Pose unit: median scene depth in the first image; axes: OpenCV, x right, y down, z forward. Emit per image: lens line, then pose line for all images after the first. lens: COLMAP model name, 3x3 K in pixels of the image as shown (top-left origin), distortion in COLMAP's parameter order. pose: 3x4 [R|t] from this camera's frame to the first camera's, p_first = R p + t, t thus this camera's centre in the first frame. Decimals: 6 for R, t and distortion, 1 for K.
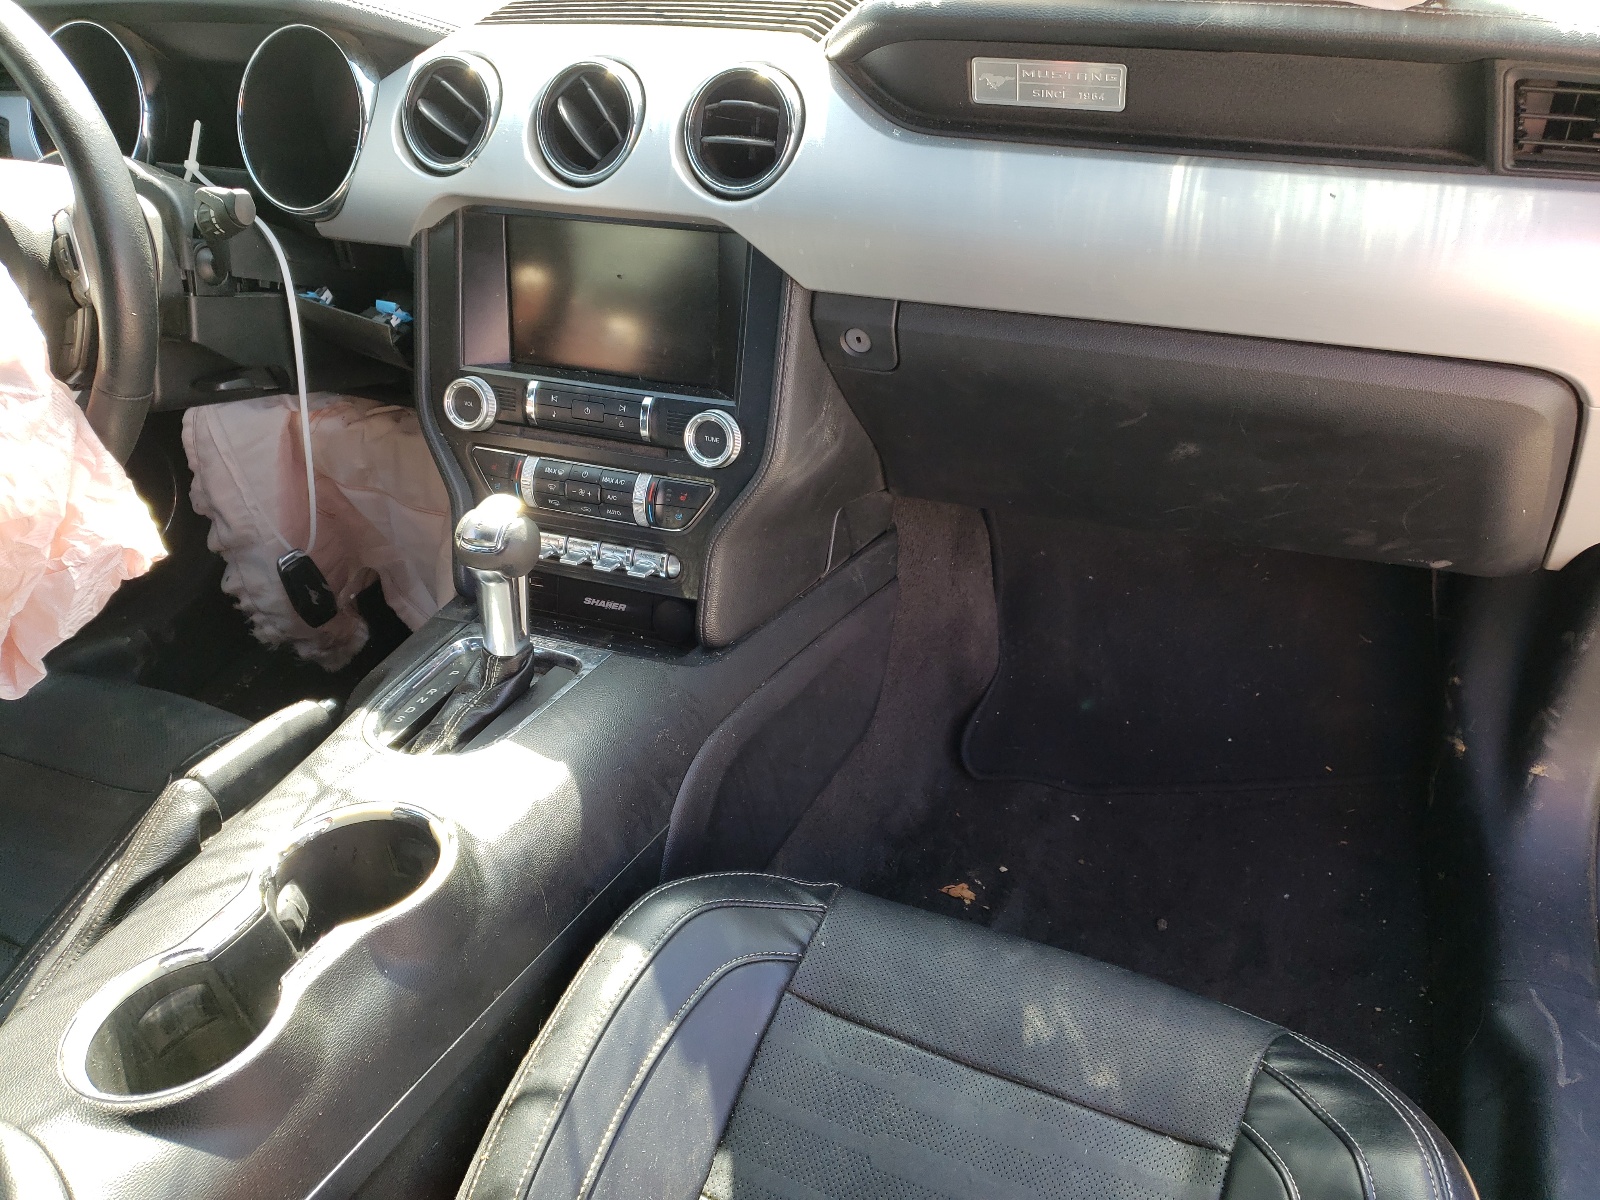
lens RADIAL K [[1211.4, 0, 800.0], [0, 1211.4, 600.0], [0, 0, 1]] dist [-0.001938, -0.000878]
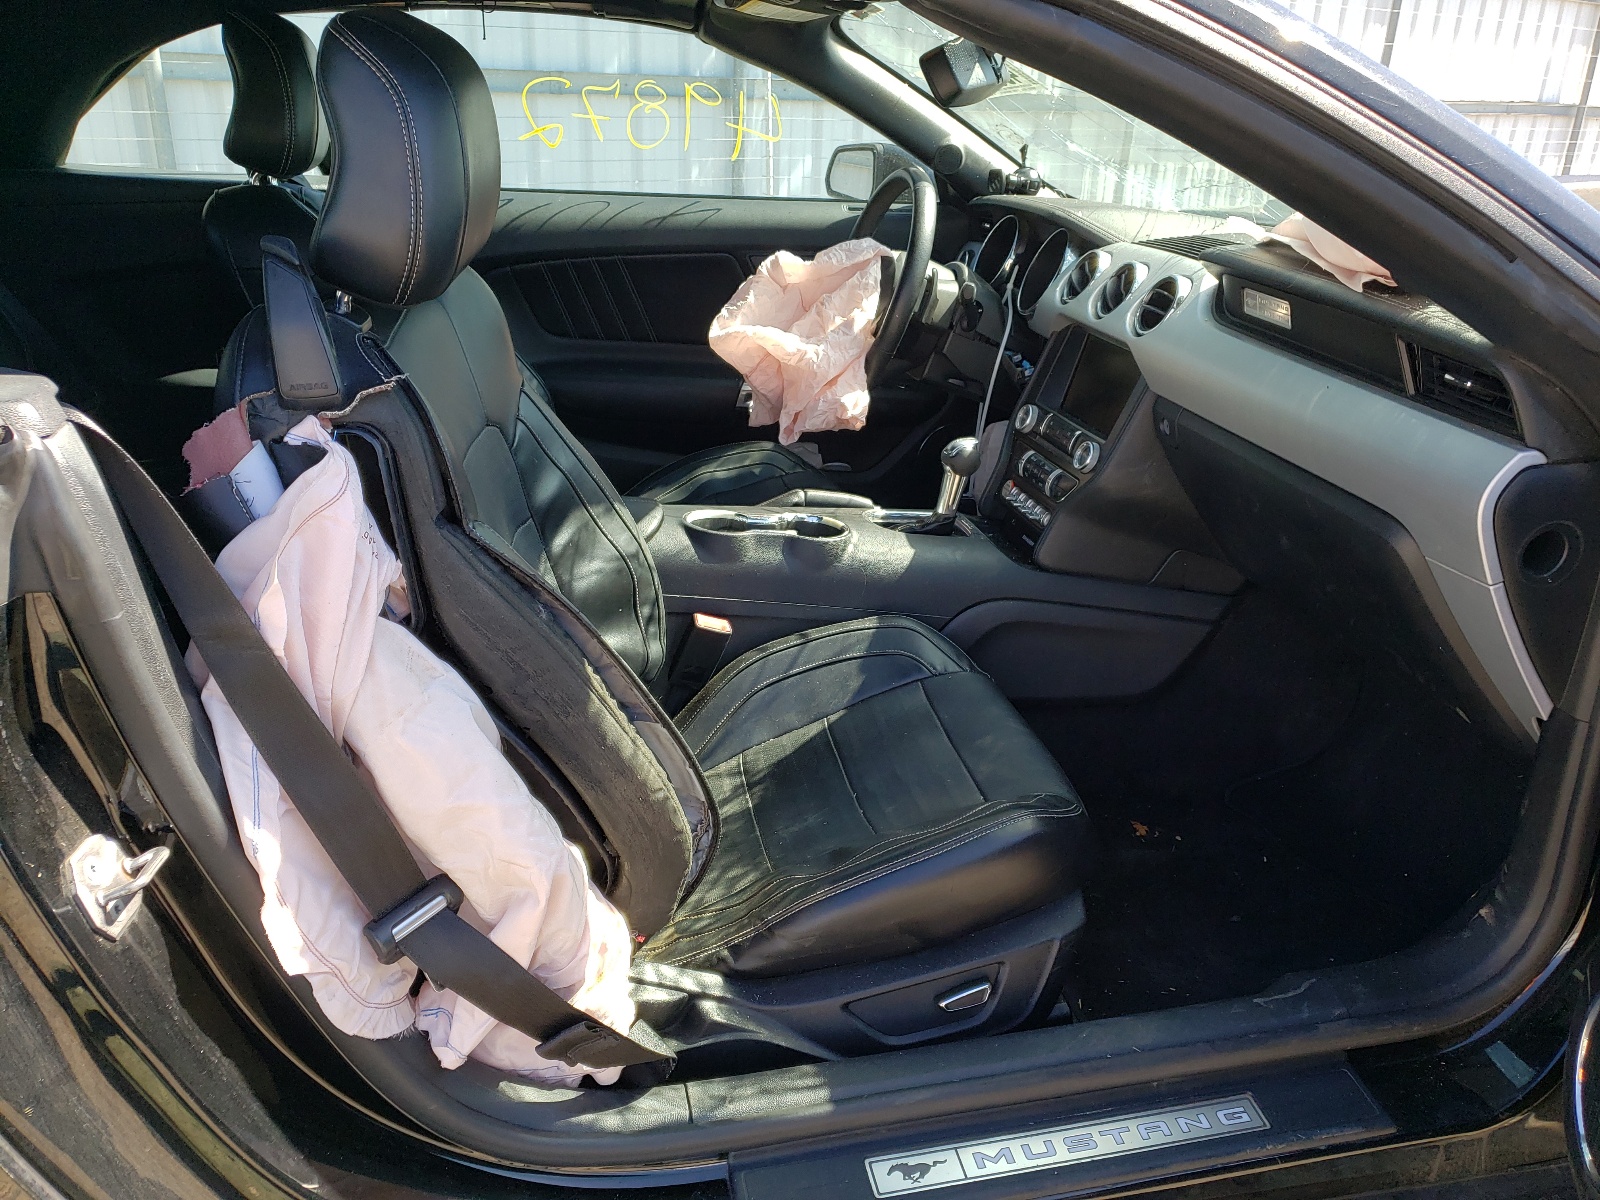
lens RADIAL K [[1211.4, 0, 800.0], [0, 1211.4, 600.0], [0, 0, 1]] dist [-0.001938, -0.000878]
pose [[0.588536, 0.385287, -0.710759, 1.082296], [-0.511283, 0.858388, 0.041951, 0.201296], [0.626271, 0.338709, 0.702183, -0.489992]]
